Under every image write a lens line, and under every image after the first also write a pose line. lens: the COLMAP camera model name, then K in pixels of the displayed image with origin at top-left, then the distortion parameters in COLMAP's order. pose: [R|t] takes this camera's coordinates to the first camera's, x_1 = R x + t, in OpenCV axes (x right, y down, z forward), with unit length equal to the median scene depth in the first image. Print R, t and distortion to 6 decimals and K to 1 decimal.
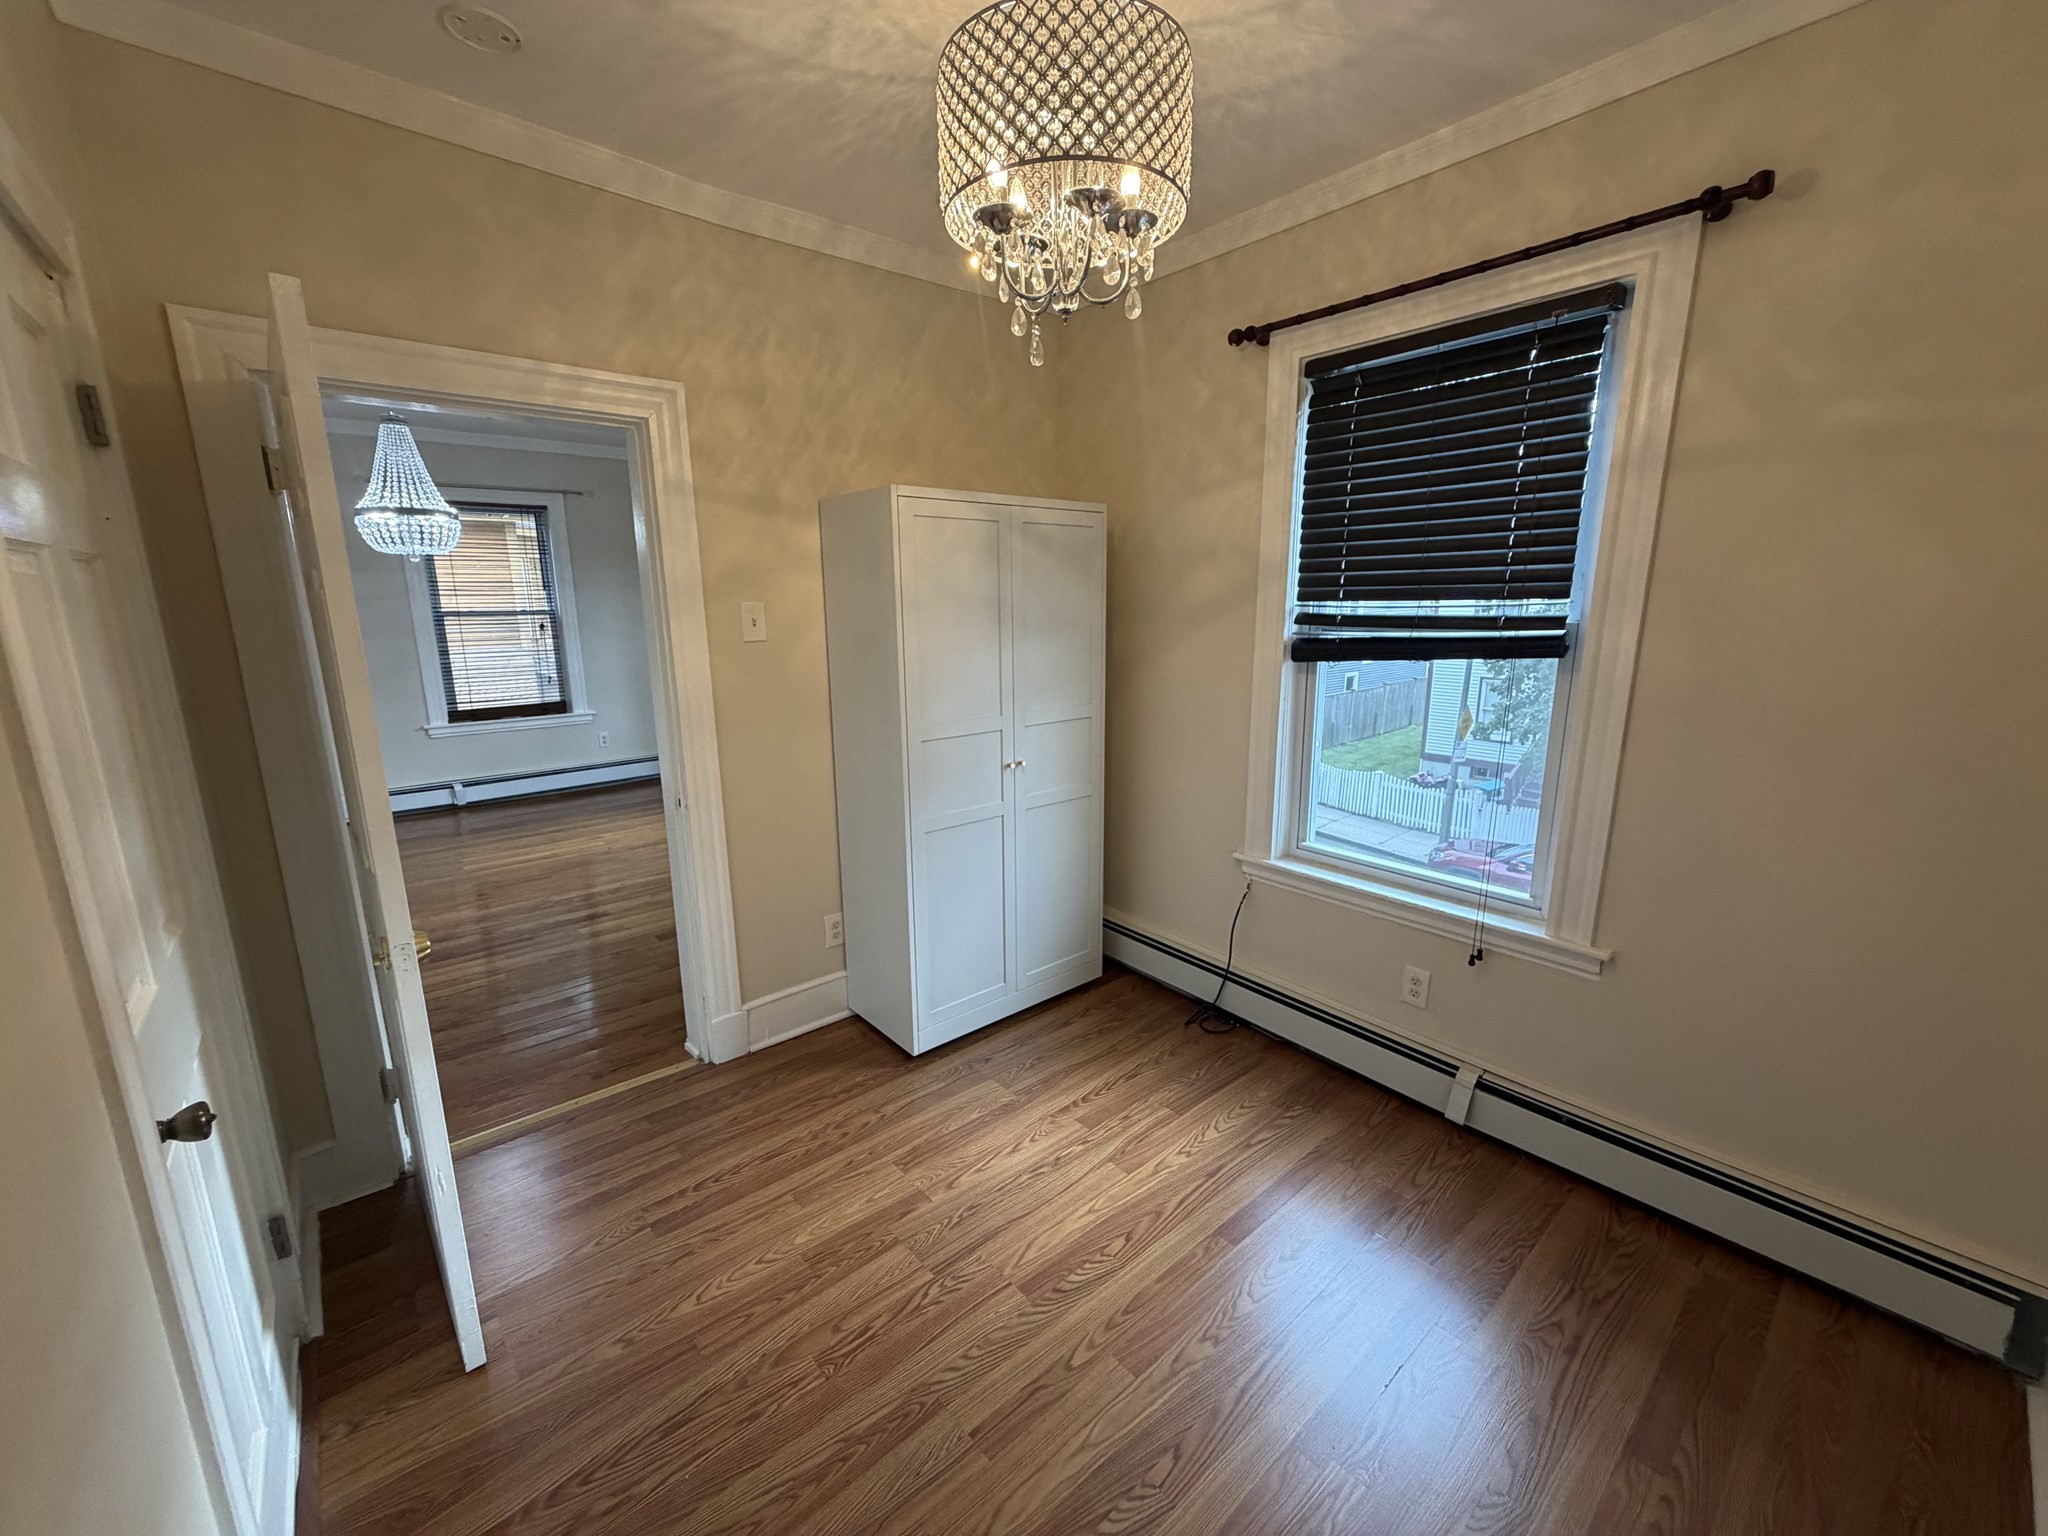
lens RADIAL K [[814.5, 0, 1024.2], [0, 814.5, 766.2], [0, 0, 1]] dist [-0.000872, 0.000632]
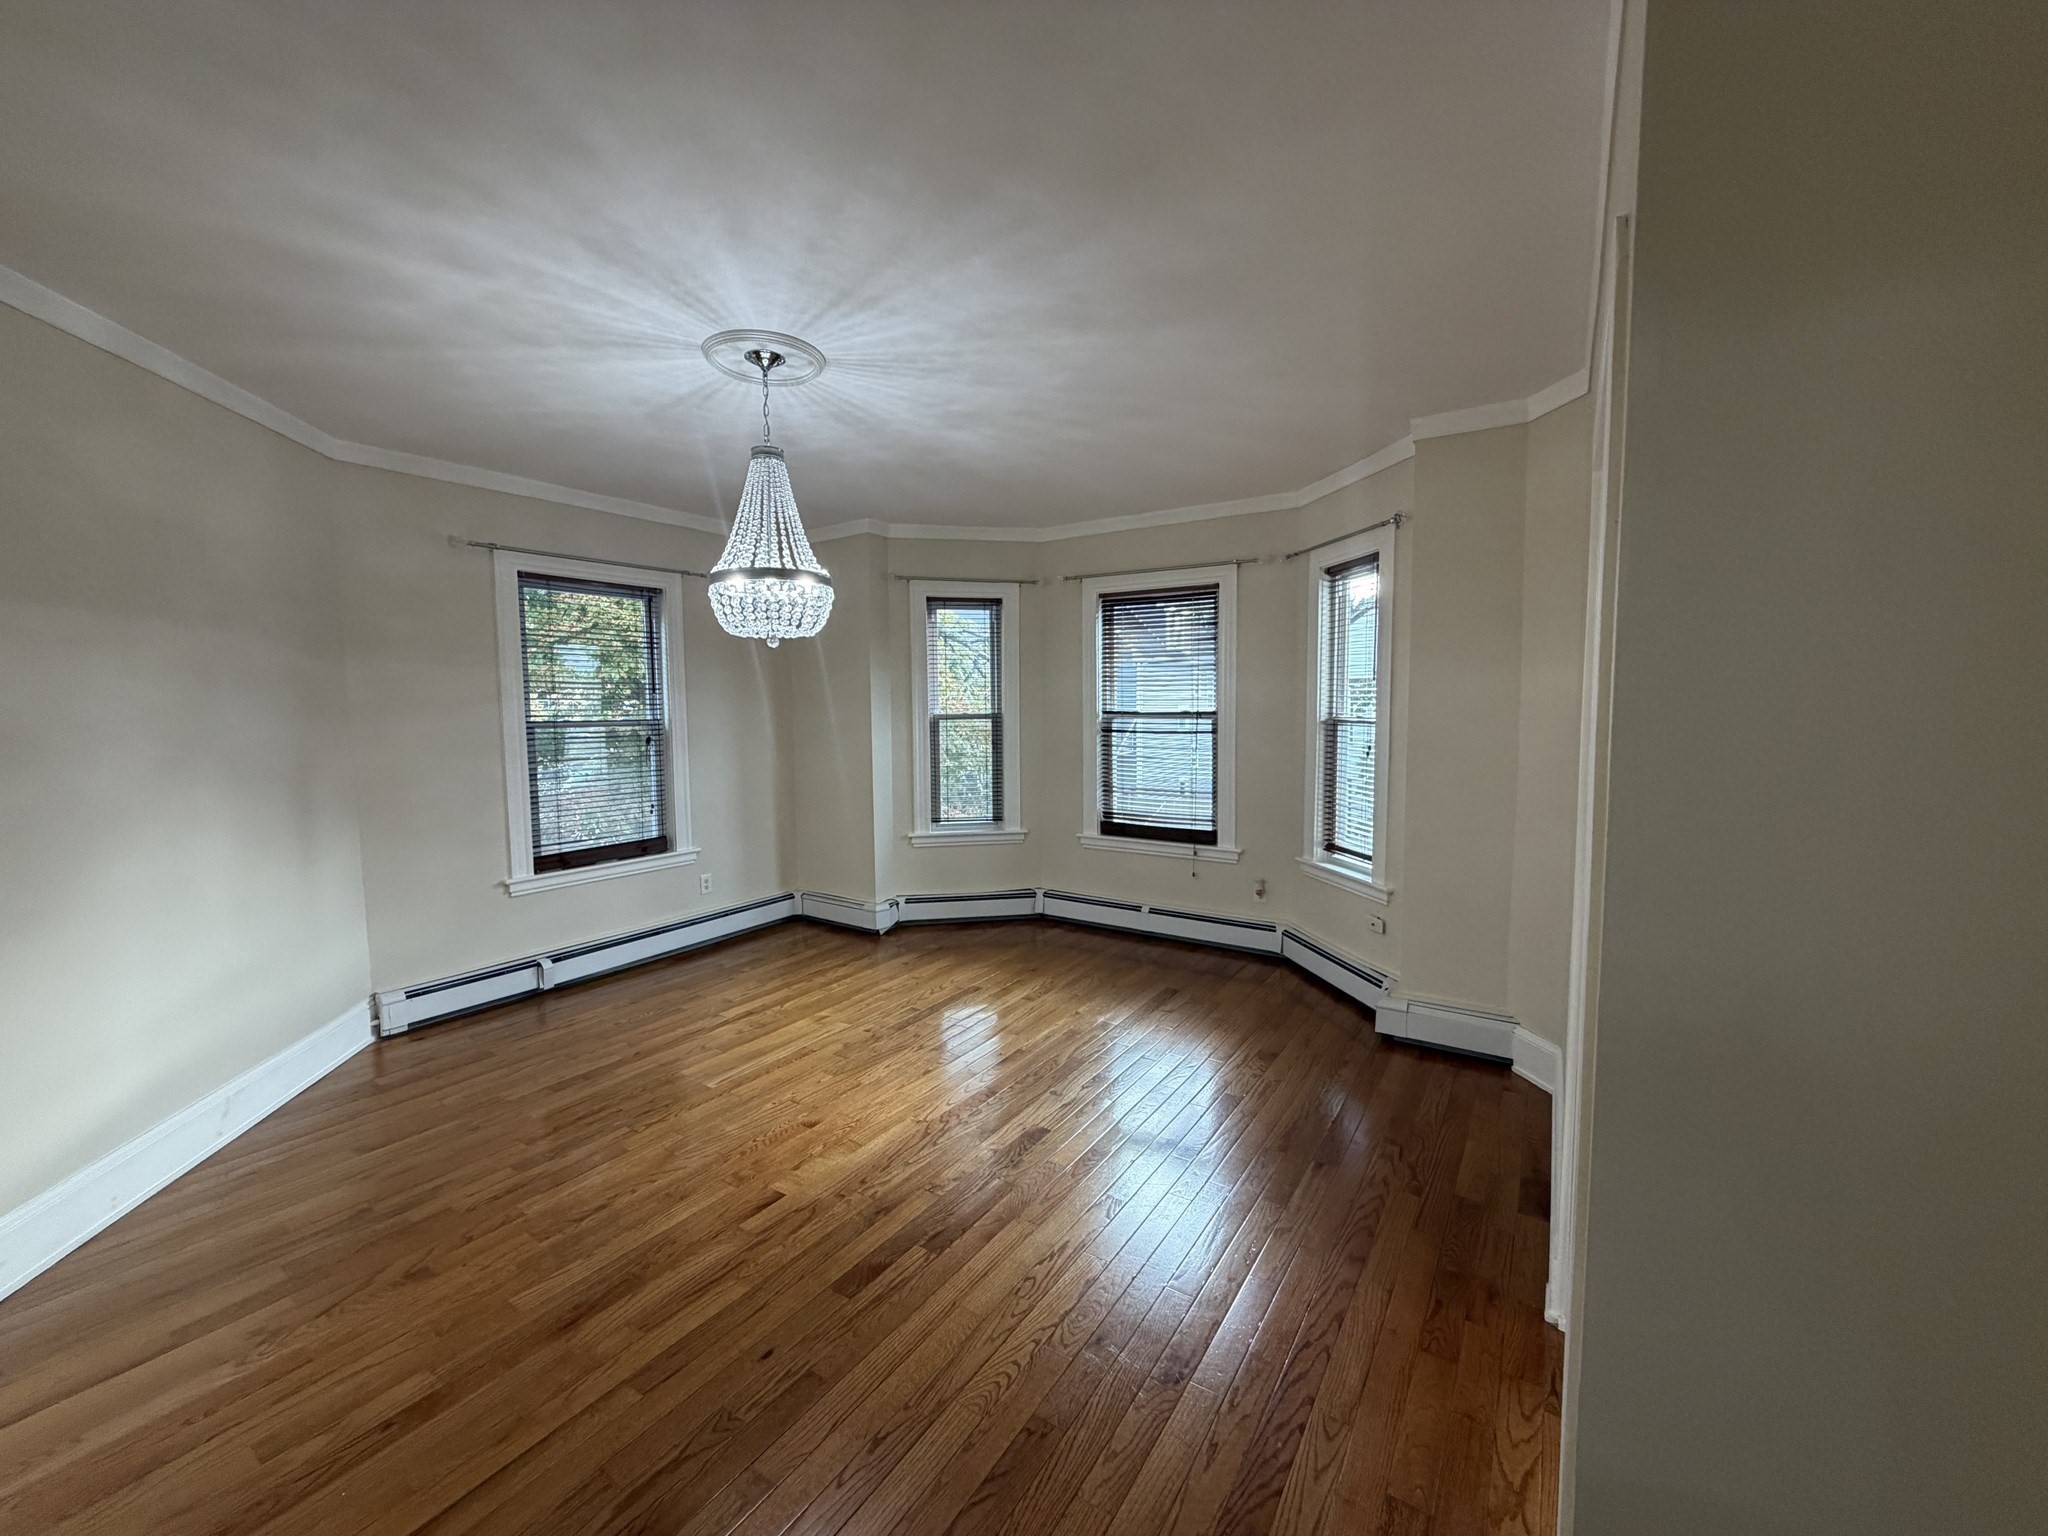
lens RADIAL K [[814.5, 0, 1016.5], [0, 814.5, 770.6], [0, 0, 1]] dist [-0.000872, 0.000632]
pose [[0.963336, -0.022852, 0.267323, -0.487055], [0.058406, 0.990333, -0.125818, -0.028234], [-0.261863, 0.136818, 0.955358, 0.190887]]
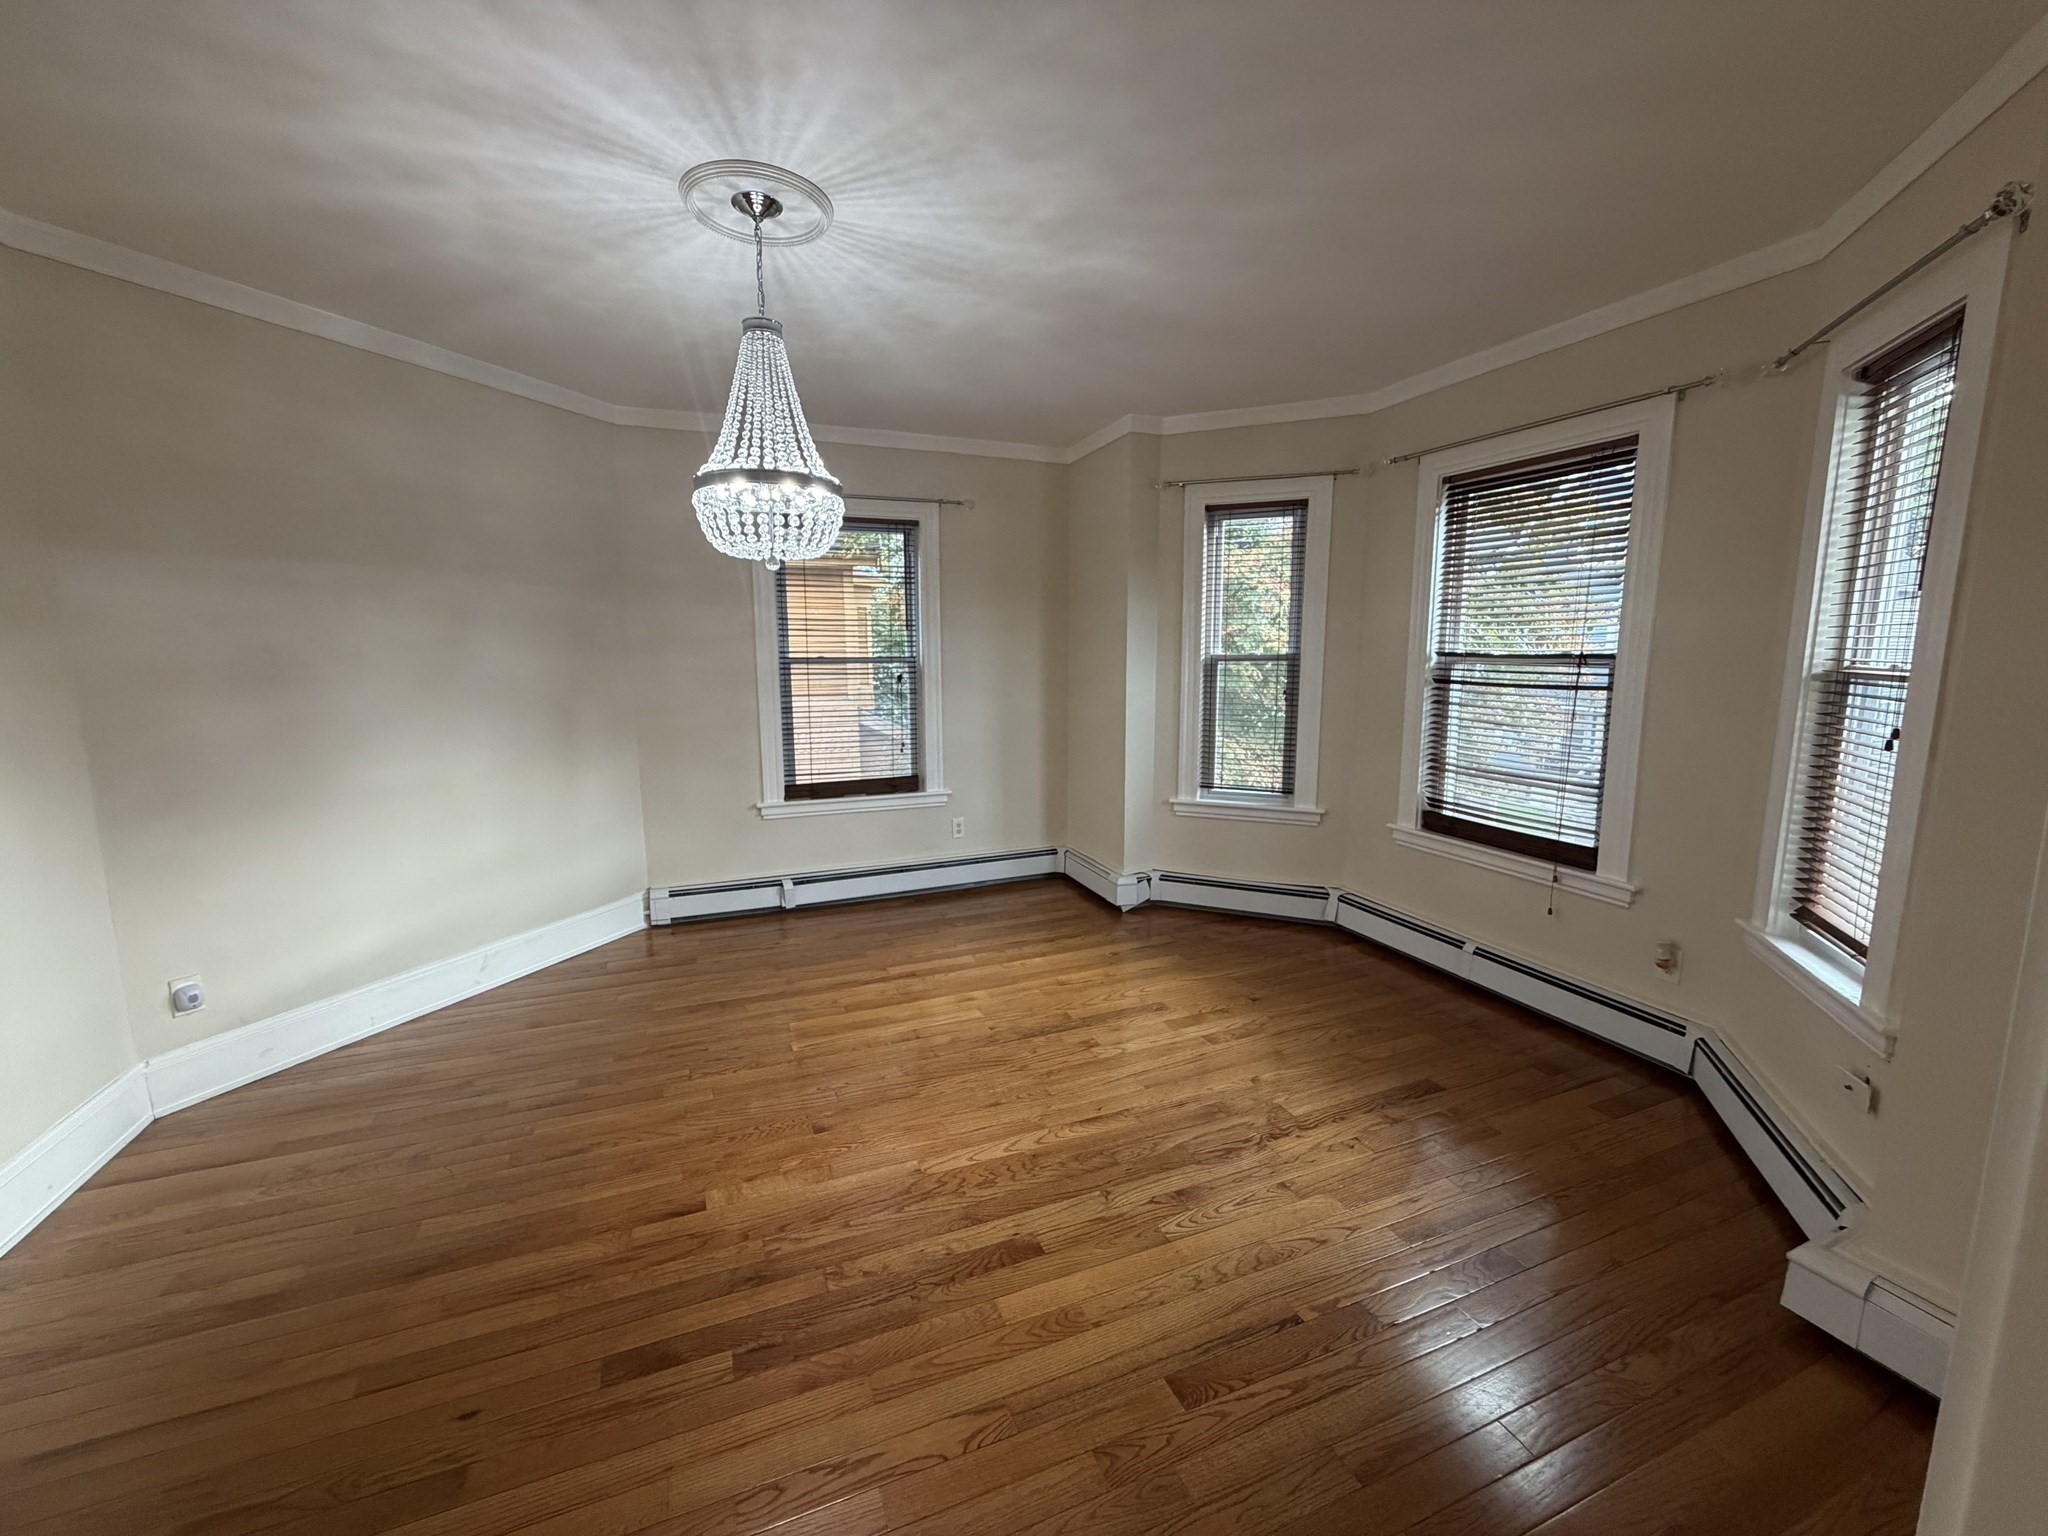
lens RADIAL K [[814.5, 0, 1018.3], [0, 814.5, 769.3], [0, 0, 1]] dist [-0.000872, 0.000632]
pose [[0.948212, 0.050113, -0.313661, -0.257809], [-0.069439, 0.996295, -0.050742, -0.058791], [0.309956, 0.069895, 0.948178, 0.337209]]
